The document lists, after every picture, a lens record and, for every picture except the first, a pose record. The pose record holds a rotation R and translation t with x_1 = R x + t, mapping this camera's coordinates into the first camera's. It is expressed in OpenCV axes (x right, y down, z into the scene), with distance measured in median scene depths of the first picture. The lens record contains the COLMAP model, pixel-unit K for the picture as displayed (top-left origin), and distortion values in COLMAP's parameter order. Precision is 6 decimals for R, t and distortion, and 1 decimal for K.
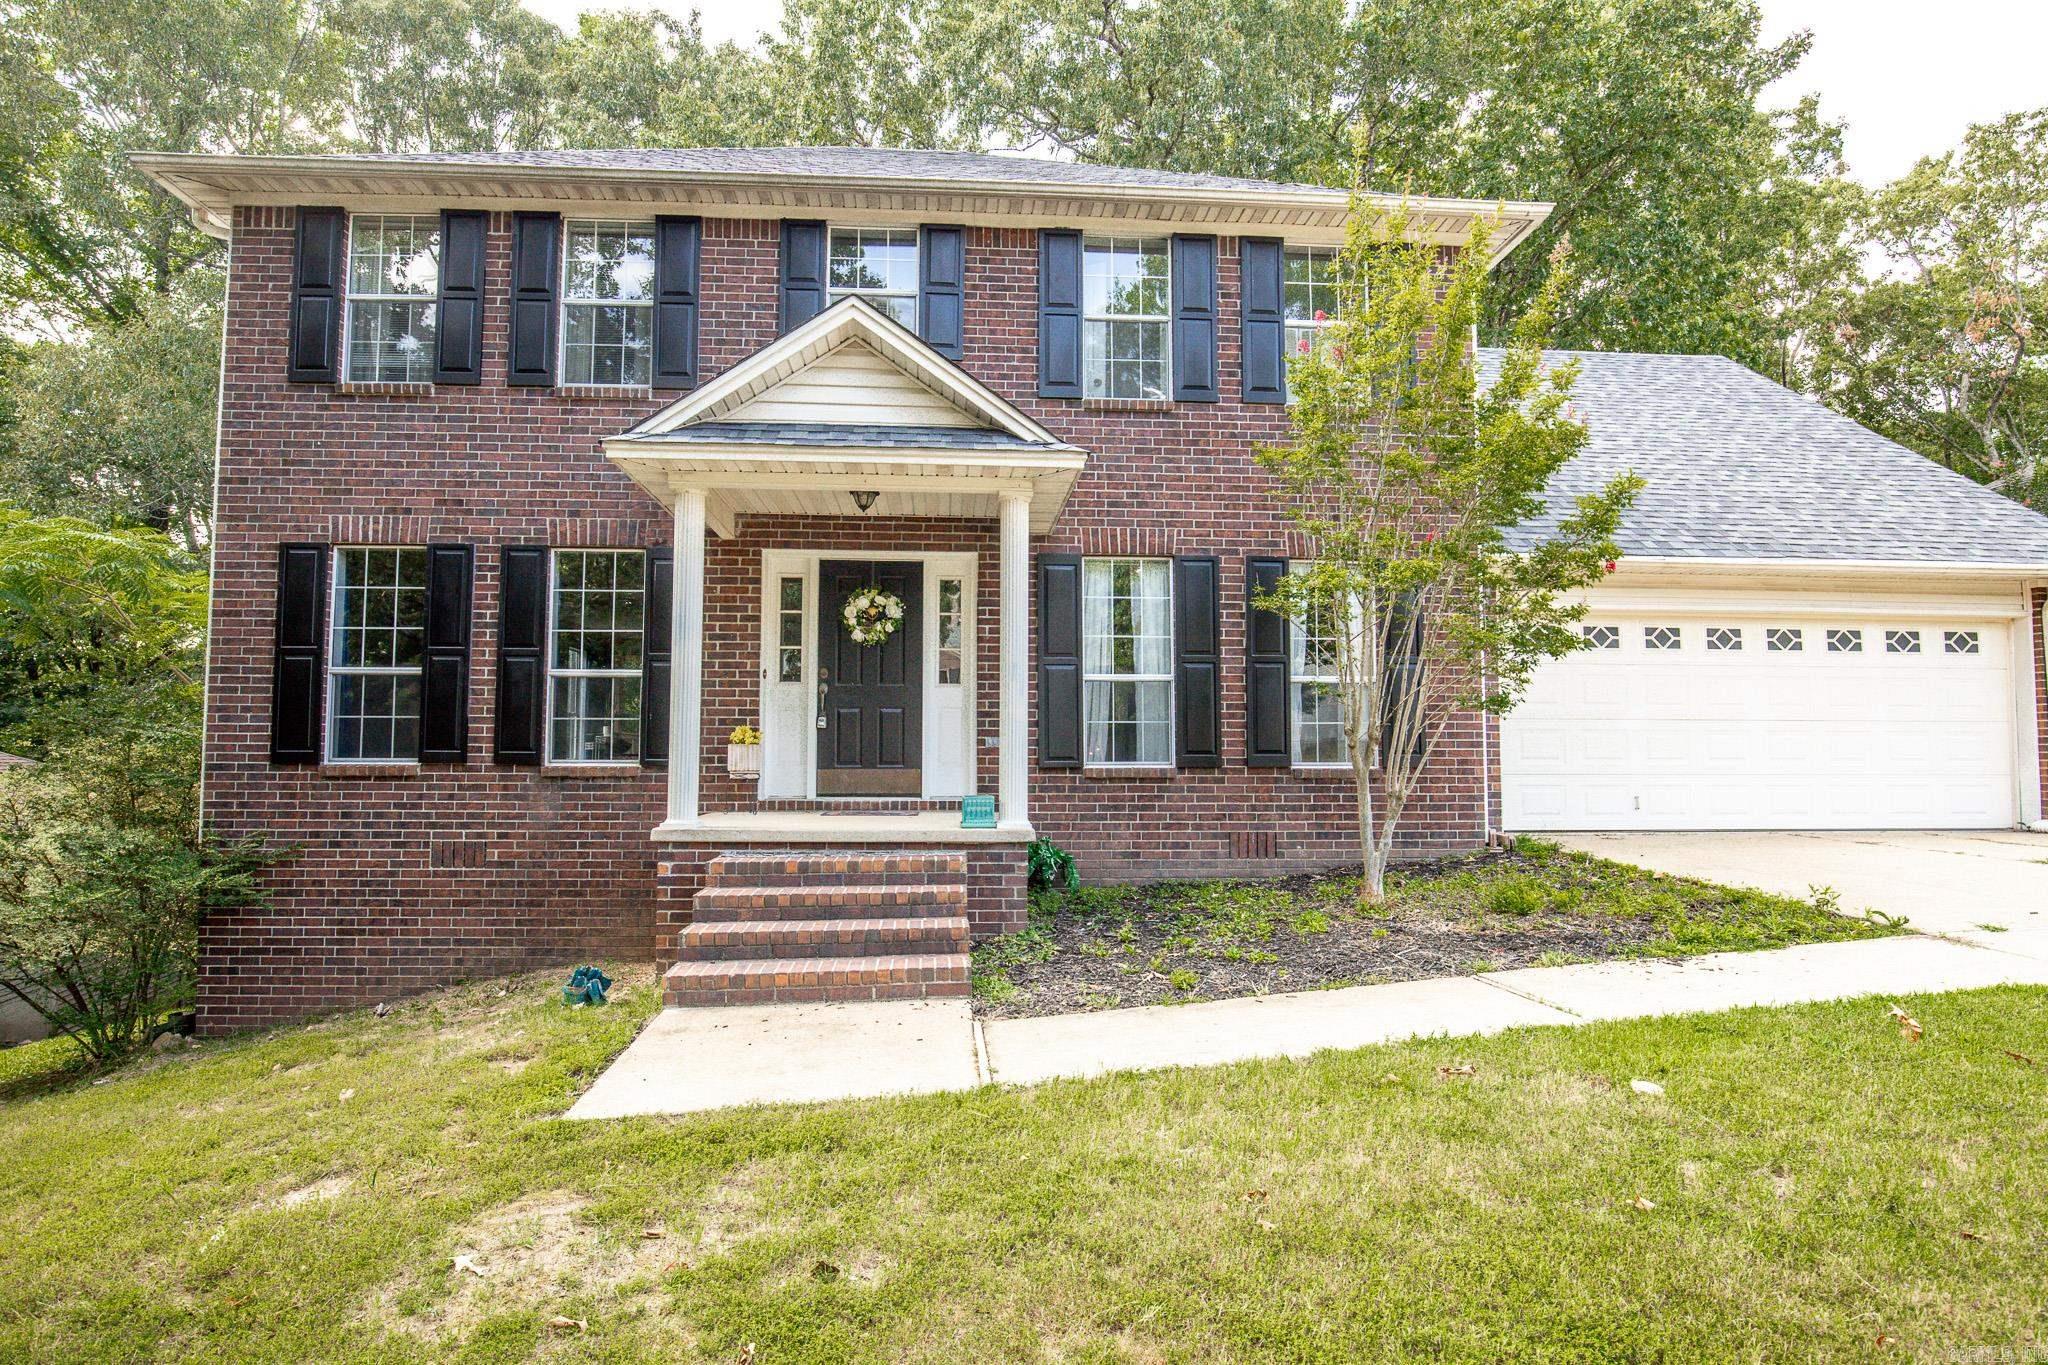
lens RADIAL K [[1023.1, 0, 1016.2], [0, 1023.1, 686.5], [0, 0, 1]] dist [-0.026995, 0.002055]
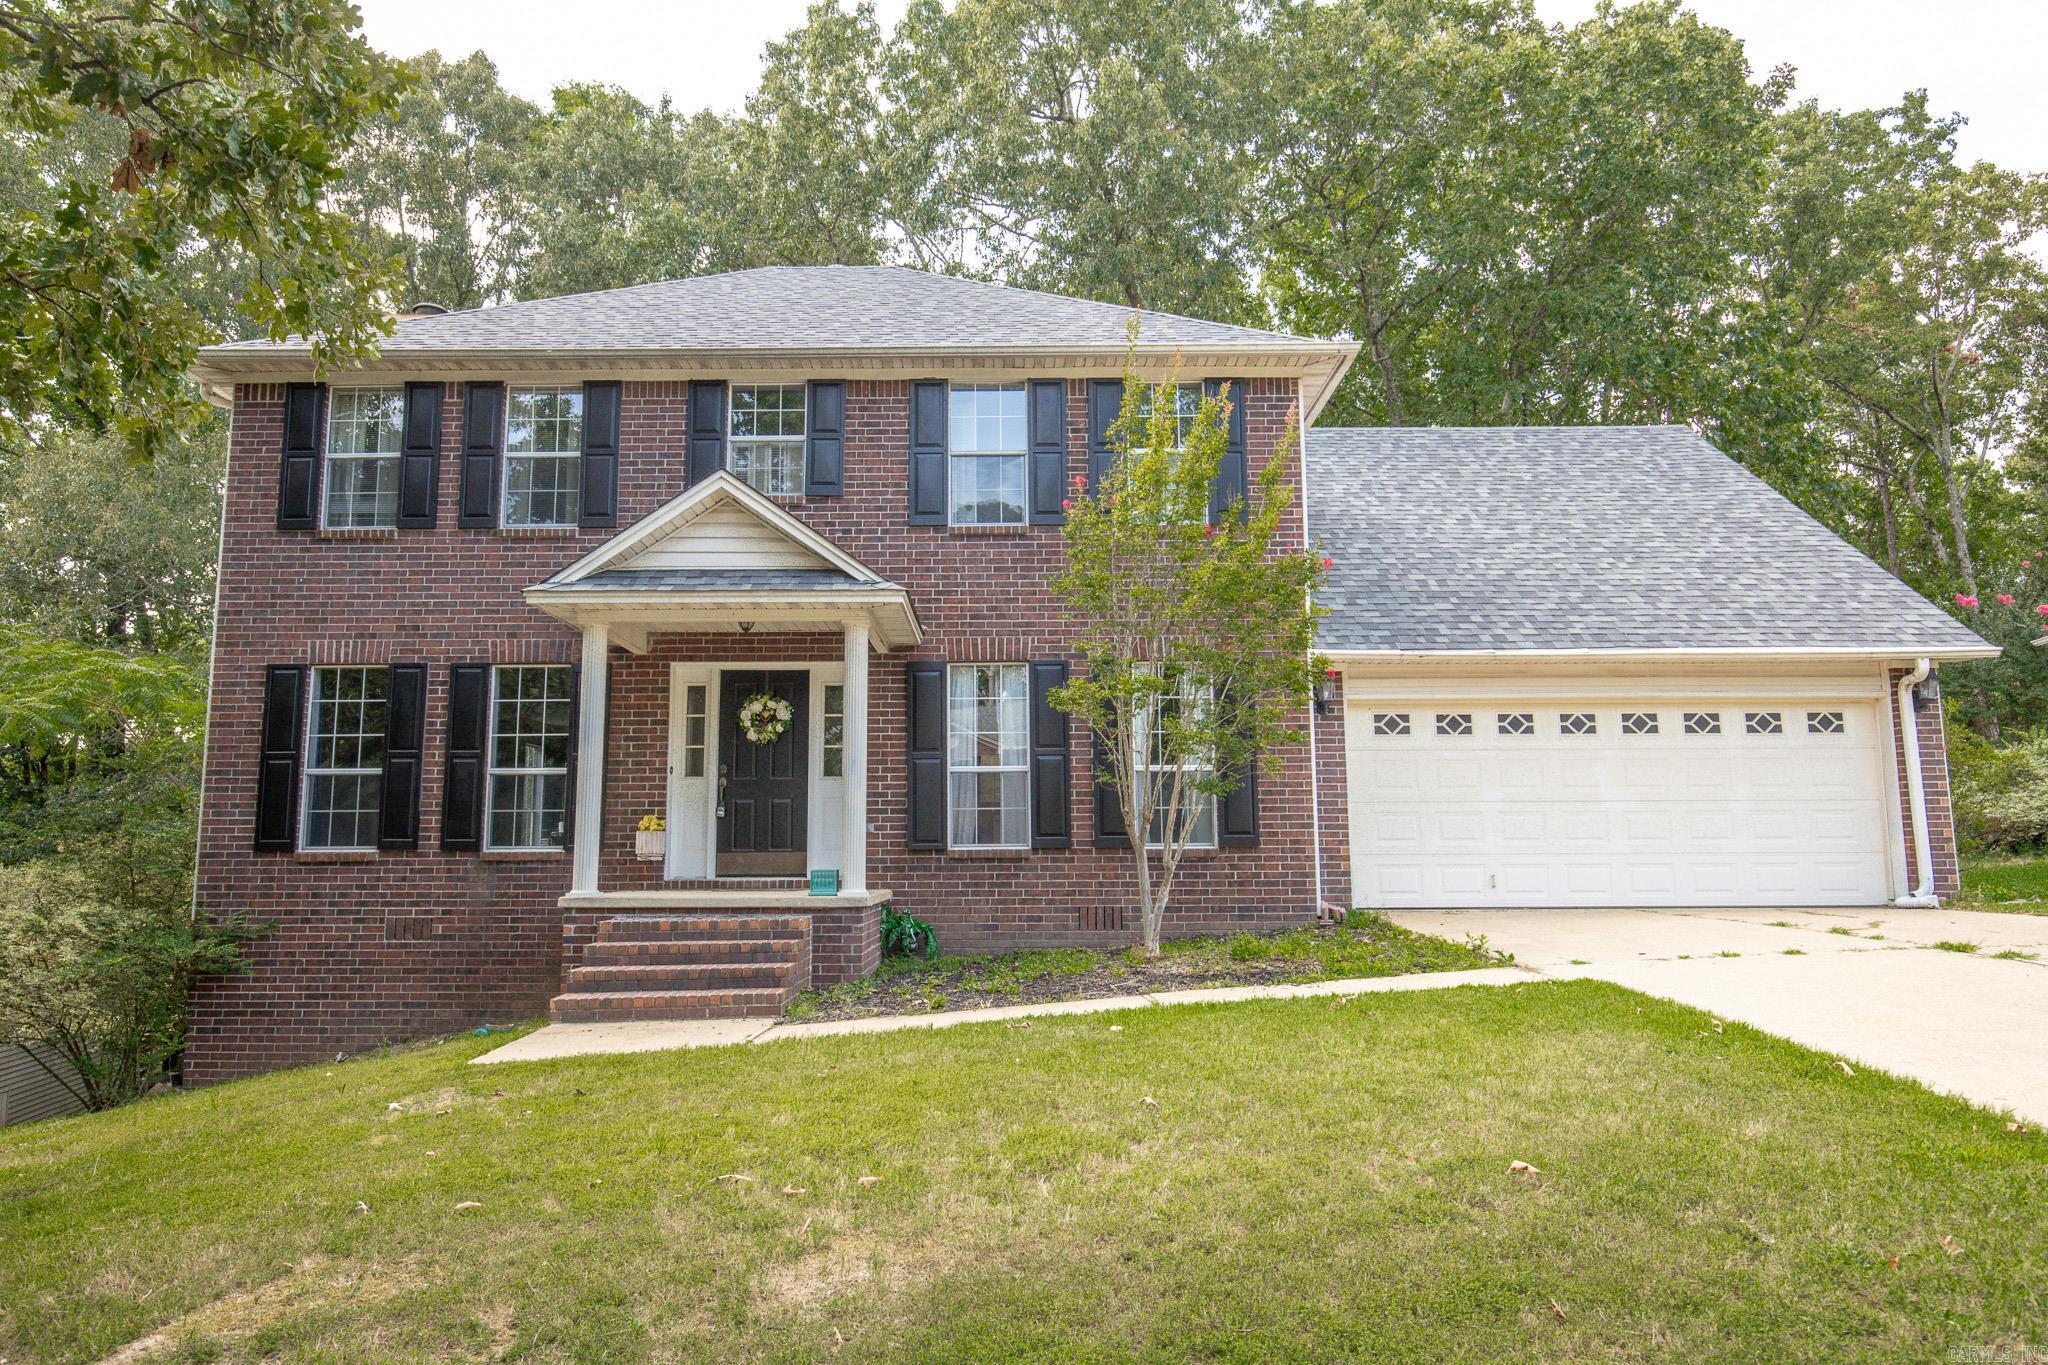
lens RADIAL K [[1243.6, 0, 1010.3], [0, 1243.6, 680.5], [0, 0, 1]] dist [-0.003674, -0.007367]
pose [[0.997807, -0.017668, -0.063781, 0.228292], [0.012794, 0.997024, -0.076021, -0.001623], [0.064935, 0.075038, 0.995064, -0.383042]]
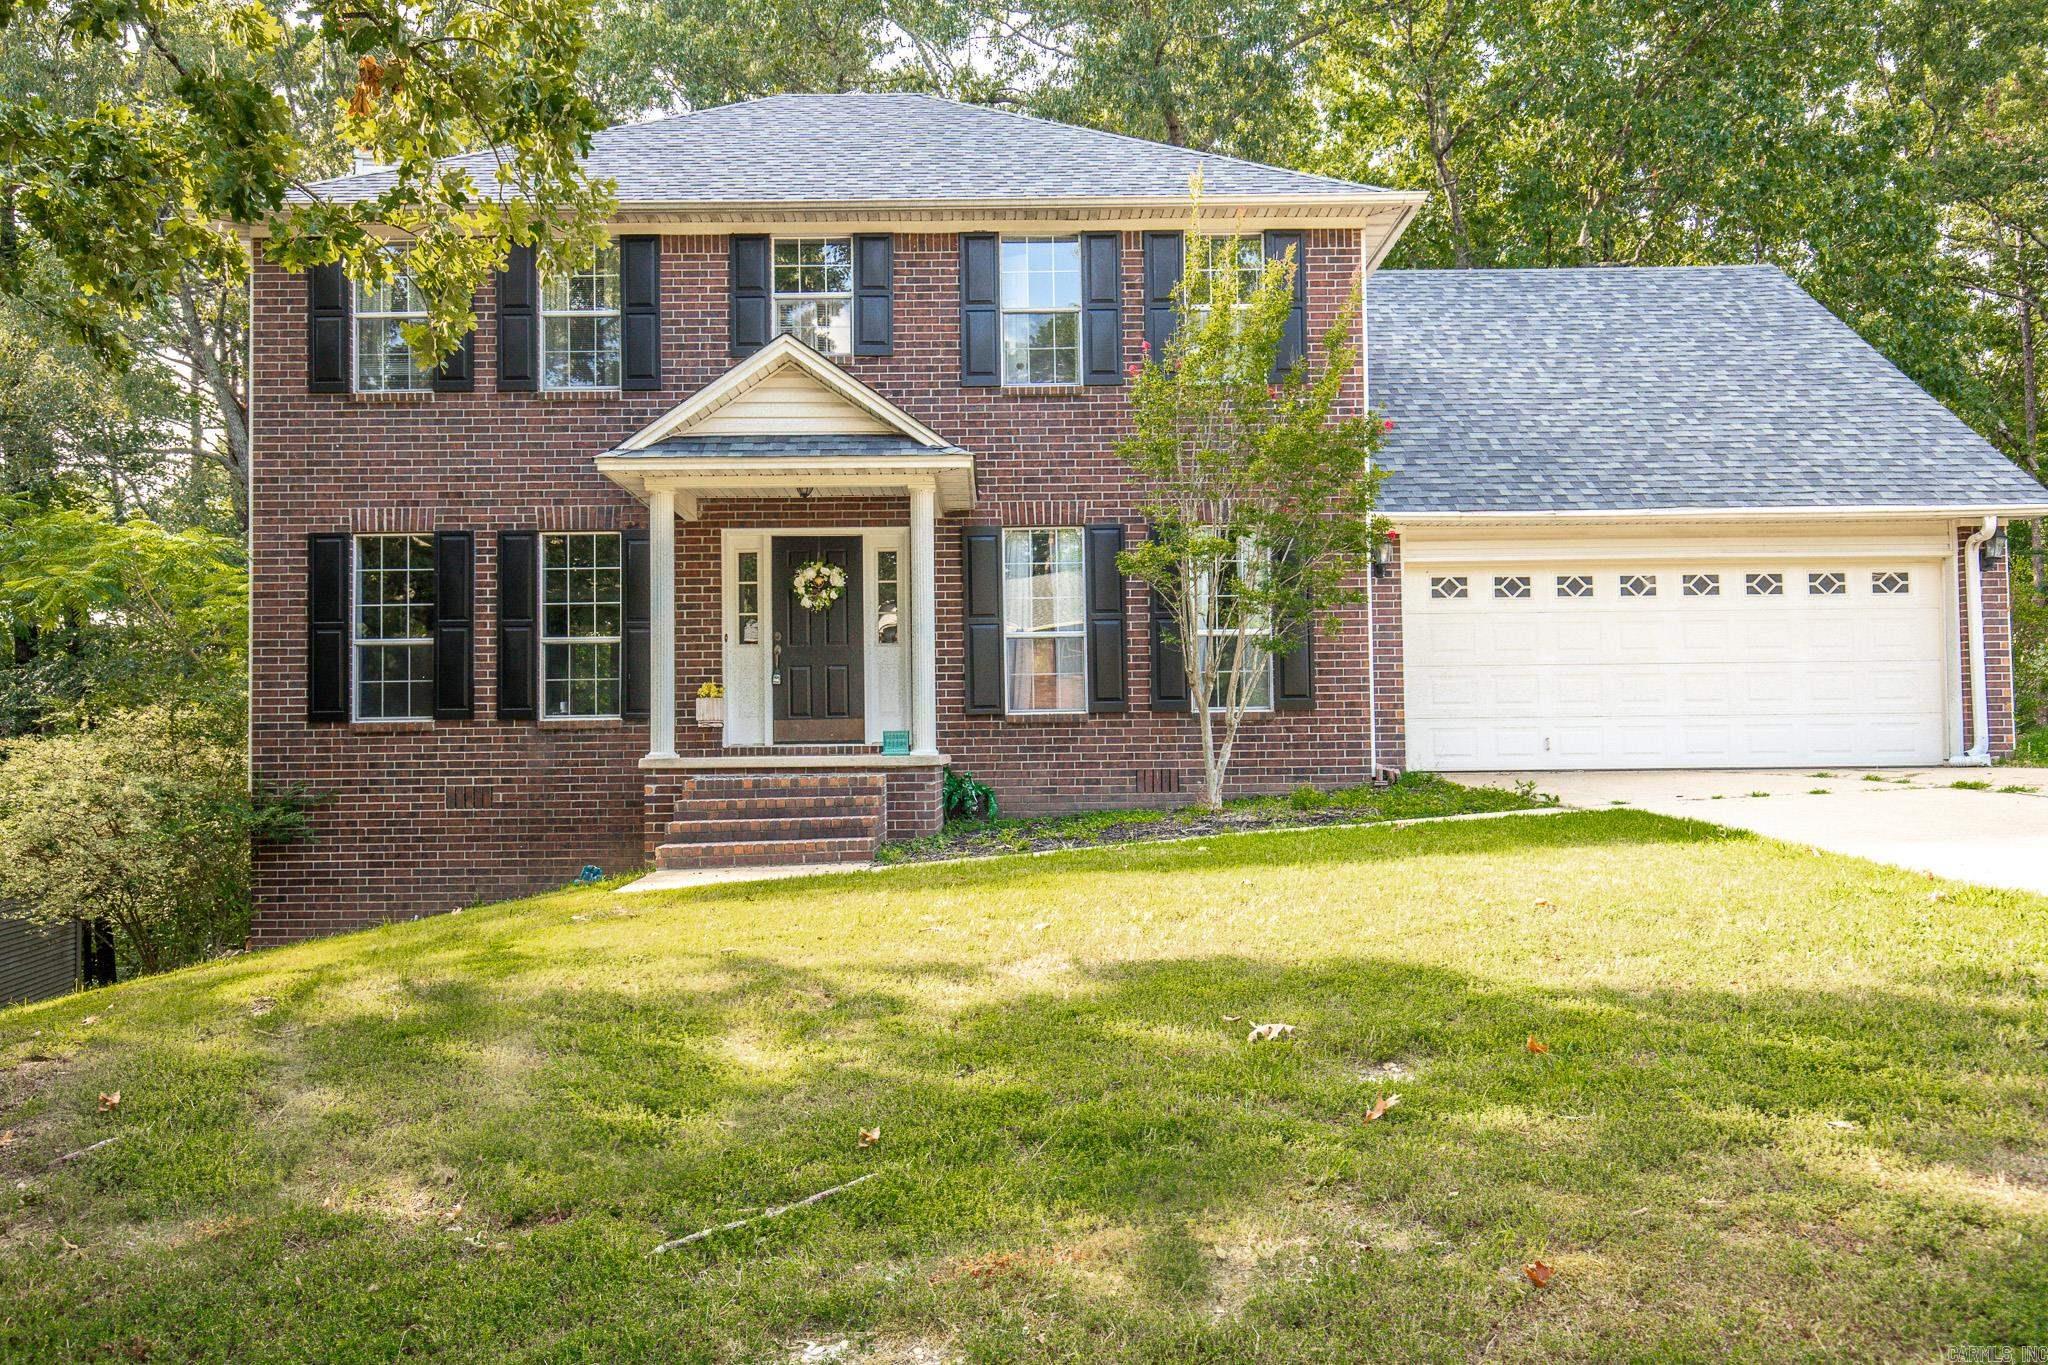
lens RADIAL K [[1458.7, 0, 1017.6], [0, 1458.7, 688.3], [0, 0, 1]] dist [0.003724, 0.013733]
pose [[0.998358, -0.018833, -0.054106, 0.169100], [0.019863, 0.999630, 0.018563, 0.020478], [0.053736, -0.019607, 0.998363, -0.623168]]
